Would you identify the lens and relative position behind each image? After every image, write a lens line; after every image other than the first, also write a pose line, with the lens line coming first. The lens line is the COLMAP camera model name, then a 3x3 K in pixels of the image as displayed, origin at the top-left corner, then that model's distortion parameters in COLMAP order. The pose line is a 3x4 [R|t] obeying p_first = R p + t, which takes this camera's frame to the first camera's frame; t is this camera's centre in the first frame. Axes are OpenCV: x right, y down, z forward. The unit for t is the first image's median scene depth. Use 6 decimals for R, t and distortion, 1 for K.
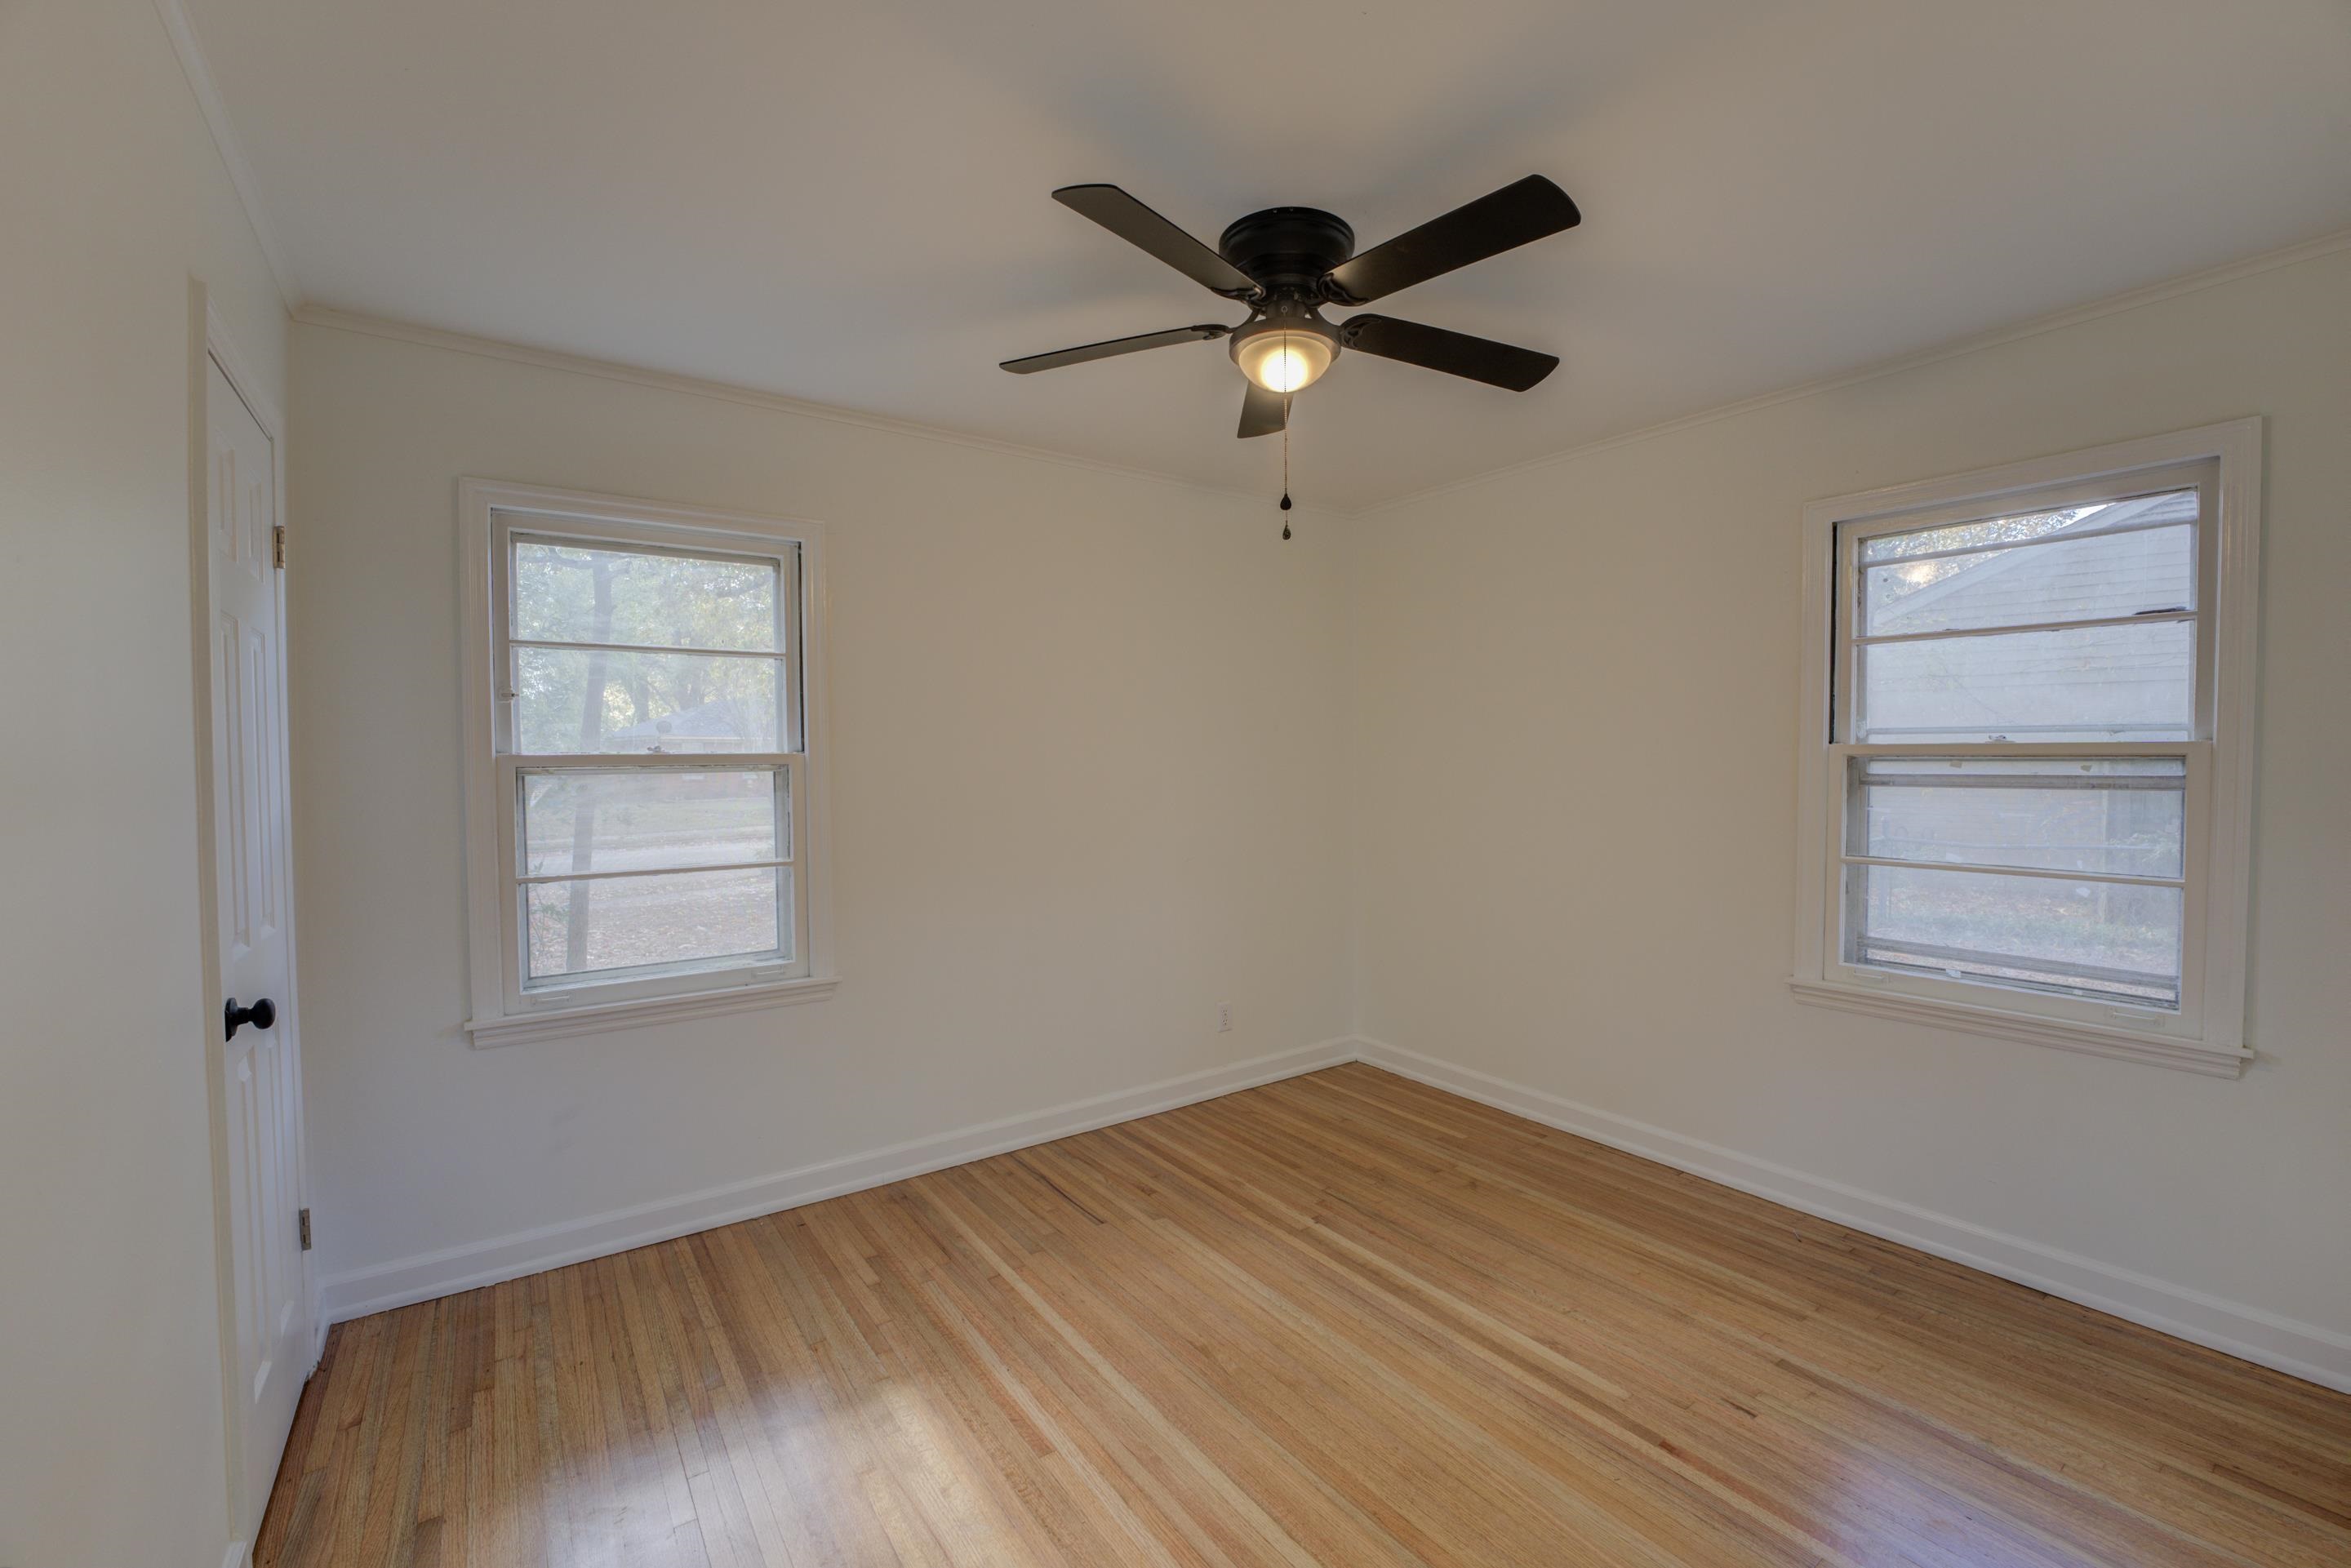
lens RADIAL K [[965.4, 0, 1175.5], [0, 965.4, 784.0], [0, 0, 1]] dist [-0.000402, -0.000056]
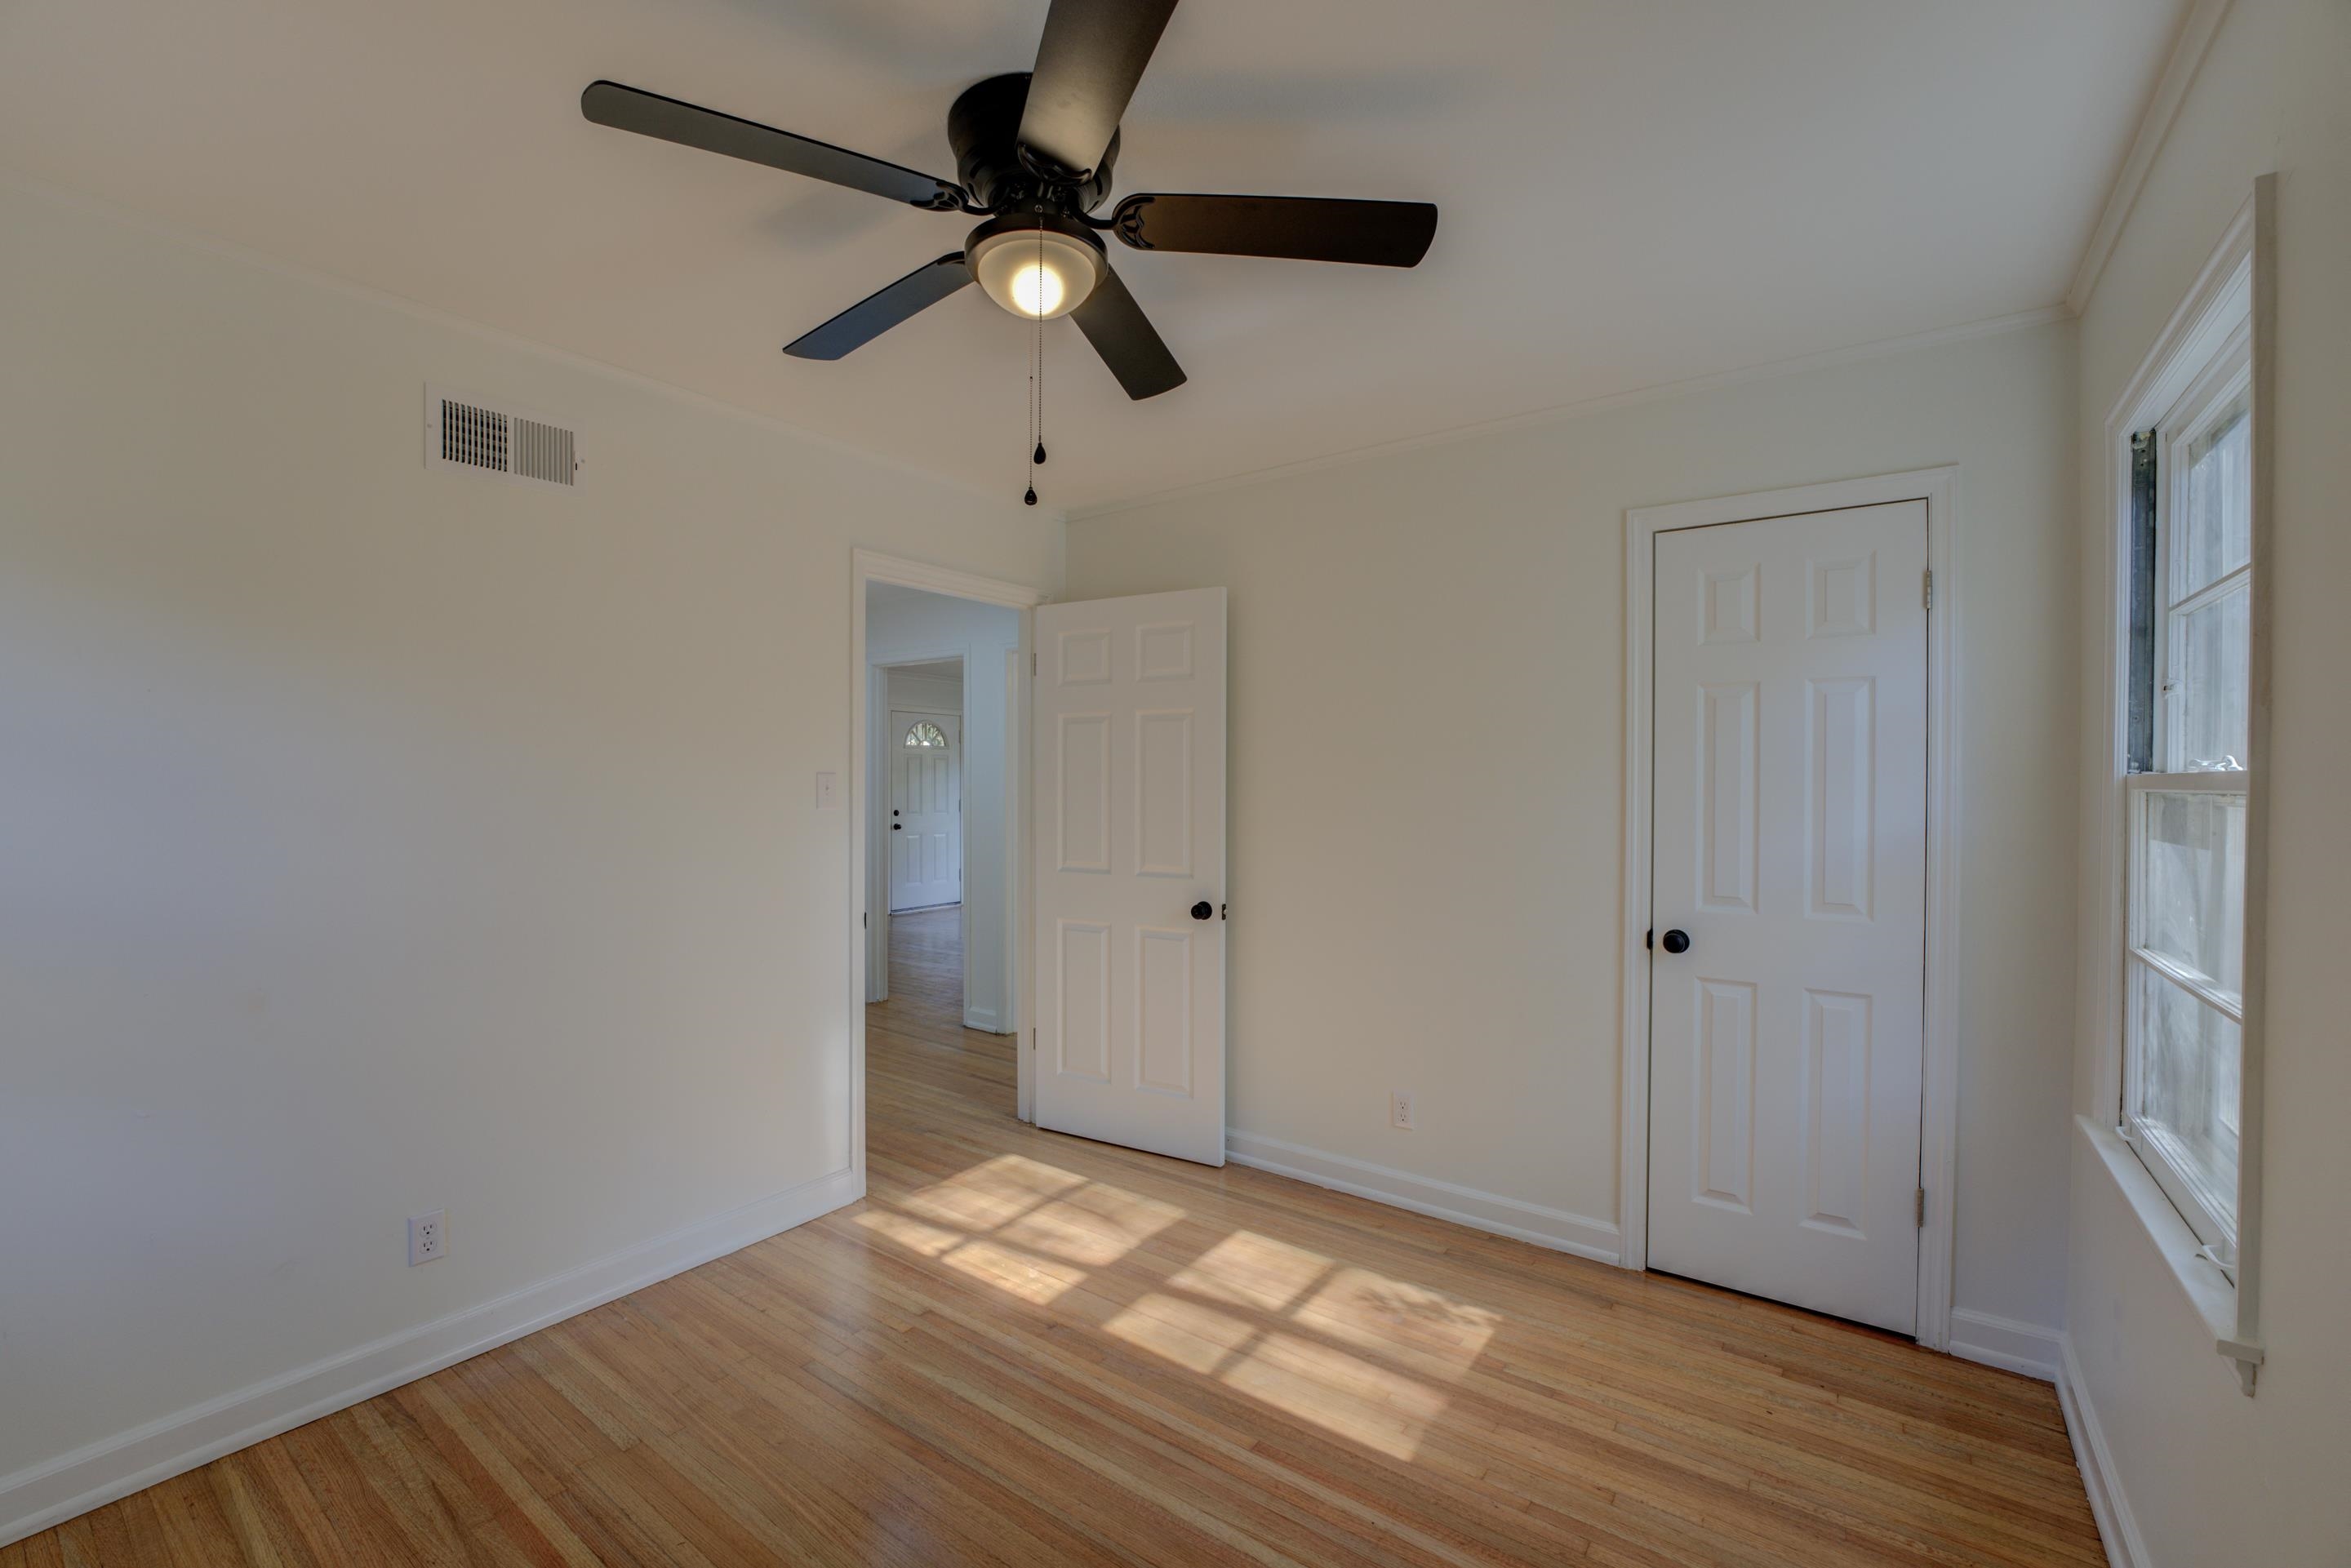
lens RADIAL K [[965.4, 0, 1175.5], [0, 965.4, 784.0], [0, 0, 1]] dist [-0.000402, -0.000056]
pose [[-0.944512, 0.007348, -0.328394, 0.295288], [-0.002849, 0.999529, 0.030560, -0.060025], [0.328464, 0.029800, -0.944046, 1.980723]]
